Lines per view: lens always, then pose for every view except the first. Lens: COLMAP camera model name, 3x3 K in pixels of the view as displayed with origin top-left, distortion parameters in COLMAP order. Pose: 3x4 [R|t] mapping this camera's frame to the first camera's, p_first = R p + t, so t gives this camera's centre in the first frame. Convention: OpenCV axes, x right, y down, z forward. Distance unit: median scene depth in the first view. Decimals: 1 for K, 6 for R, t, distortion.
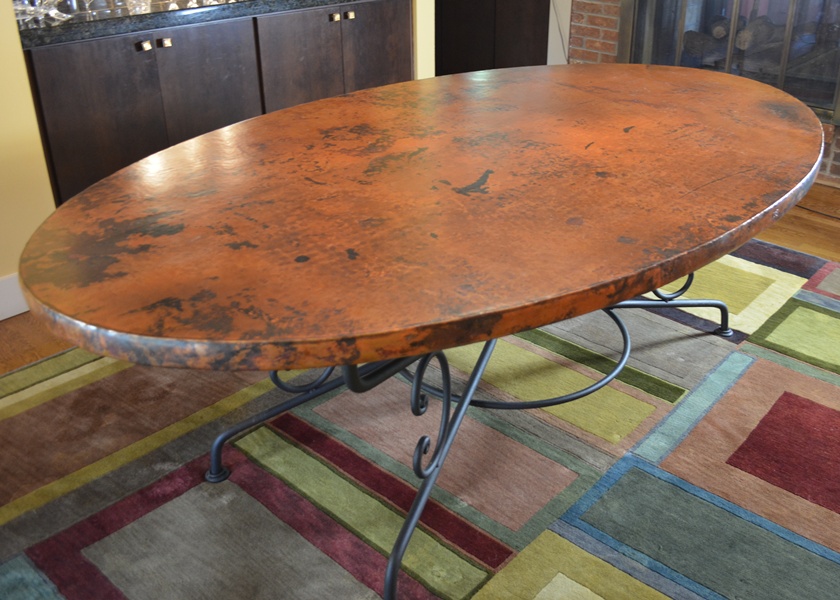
lens RADIAL K [[801.1, 0, 498.1], [0, 801.1, 279.1], [0, 0, 1]] dist [-0.083019, 0.000000]
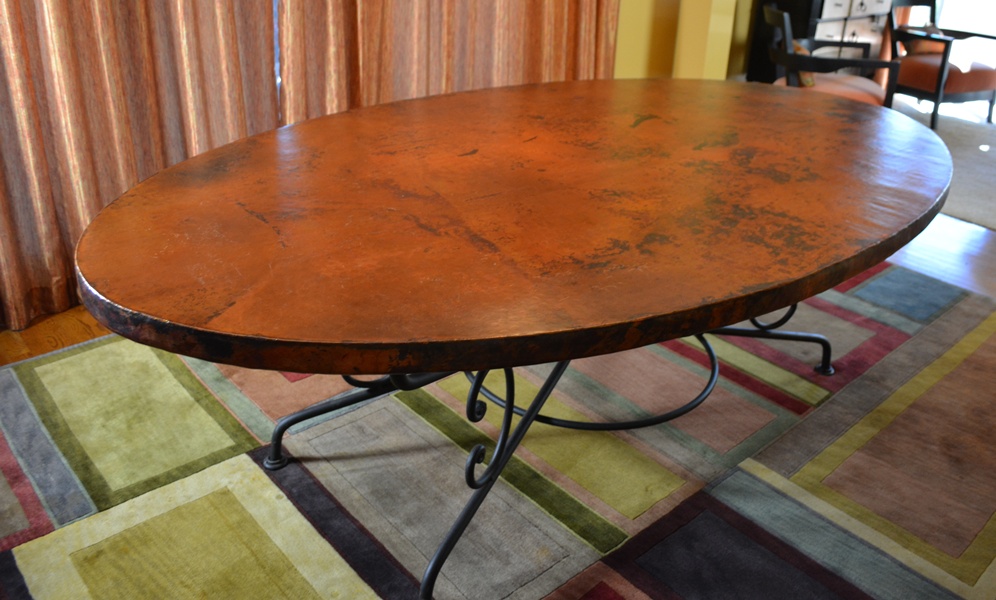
lens RADIAL K [[818.8, 0, 531.5], [0, 818.8, 250.2], [0, 0, 1]] dist [-0.084633, 0.012896]
pose [[-0.988416, -0.116690, 0.097042, -0.002297], [0.001499, 0.631870, 0.775073, -0.859261], [-0.151761, 0.766240, -0.624376, 1.724129]]
